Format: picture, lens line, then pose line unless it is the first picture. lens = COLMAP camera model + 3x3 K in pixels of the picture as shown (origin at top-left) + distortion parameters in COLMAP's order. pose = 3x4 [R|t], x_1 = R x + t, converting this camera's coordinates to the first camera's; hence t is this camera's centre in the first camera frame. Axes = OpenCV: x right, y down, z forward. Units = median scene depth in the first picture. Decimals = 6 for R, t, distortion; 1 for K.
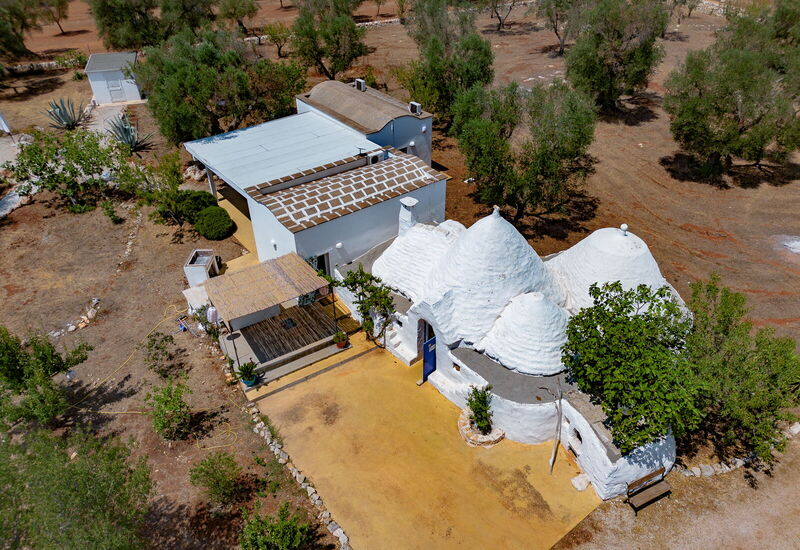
lens RADIAL K [[566.0, 0, 400.0], [0, 566.0, 275.0], [0, 0, 1]] dist [0.071887, -0.078487]
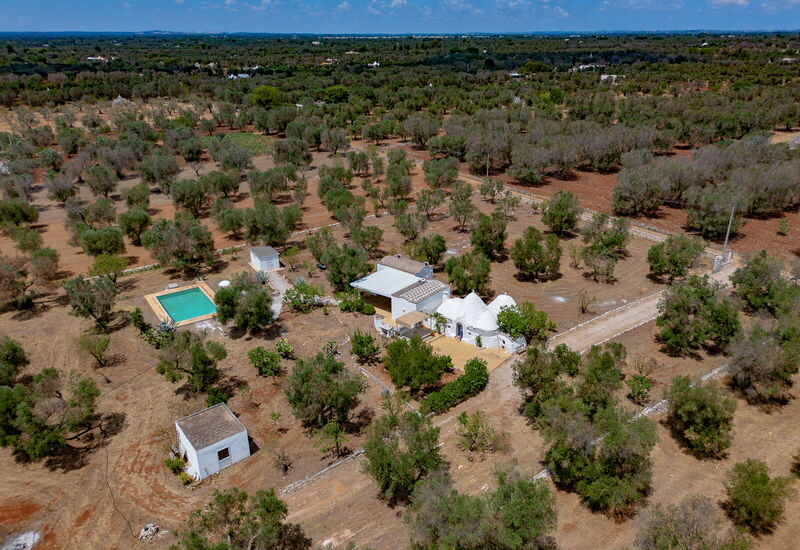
lens RADIAL K [[566.0, 0, 400.0], [0, 566.0, 275.0], [0, 0, 1]] dist [0.071887, -0.078487]
pose [[0.975362, -0.081138, 0.205147, -1.001740], [0.125745, 0.968533, -0.214785, 0.496128], [-0.181265, 0.235290, 0.954873, -2.372569]]
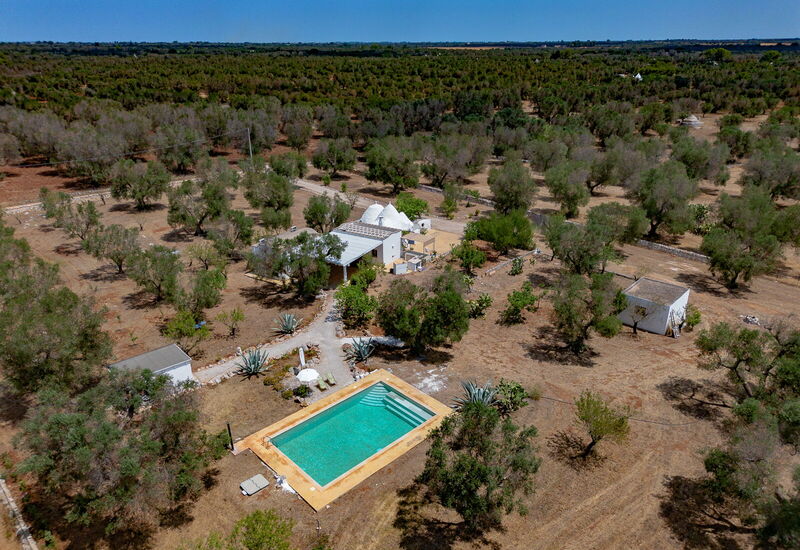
lens RADIAL K [[566.0, 0, 400.0], [0, 566.0, 275.0], [0, 0, 1]] dist [0.071887, -0.078487]
pose [[-0.387195, -0.332284, 0.860039, -3.239634], [0.541706, 0.672834, 0.503835, -1.625226], [-0.746080, 0.660971, -0.080518, 1.477872]]
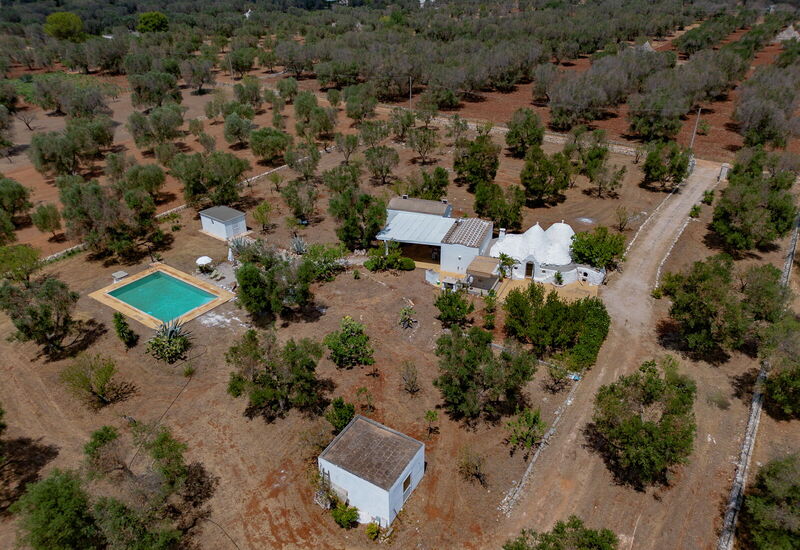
lens RADIAL K [[566.0, 0, 400.0], [0, 566.0, 275.0], [0, 0, 1]] dist [0.071887, -0.078487]
pose [[0.836369, -0.255523, 0.484970, -2.037828], [0.315554, 0.947850, -0.044791, 0.062813], [-0.448234, 0.190496, 0.873383, -1.378740]]
